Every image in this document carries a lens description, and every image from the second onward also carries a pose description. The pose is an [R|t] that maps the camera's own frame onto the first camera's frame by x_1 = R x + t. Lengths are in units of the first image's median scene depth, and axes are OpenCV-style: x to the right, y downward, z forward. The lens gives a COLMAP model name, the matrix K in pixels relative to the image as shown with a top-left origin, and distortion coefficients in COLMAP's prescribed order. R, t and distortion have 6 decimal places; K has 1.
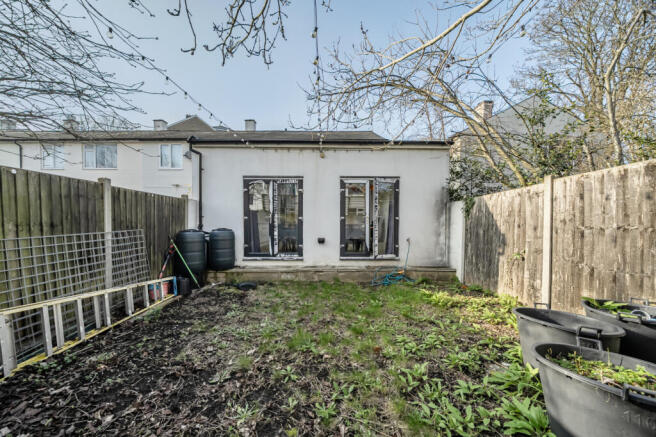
lens RADIAL K [[223.3, 0, 327.8], [0, 223.3, 225.1], [0, 0, 1]] dist [-0.000114, -0.000010]
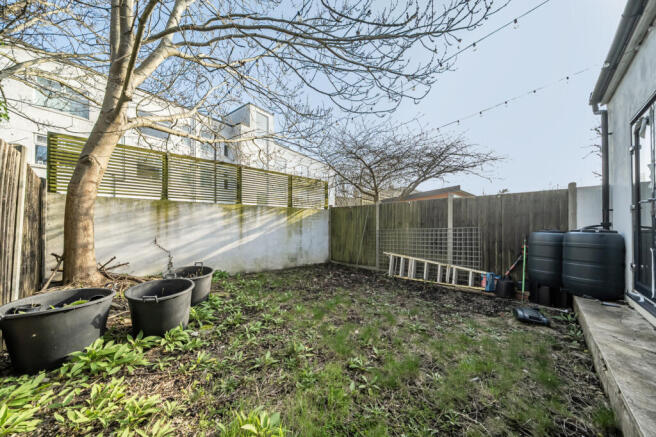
lens RADIAL K [[223.3, 0, 327.8], [0, 223.3, 225.1], [0, 0, 1]] dist [-0.000114, -0.000010]
pose [[-0.712417, -0.001772, -0.701754, 0.706970], [-0.002724, 0.999996, 0.000239, 0.010828], [0.701751, 0.002082, -0.712419, 1.467442]]
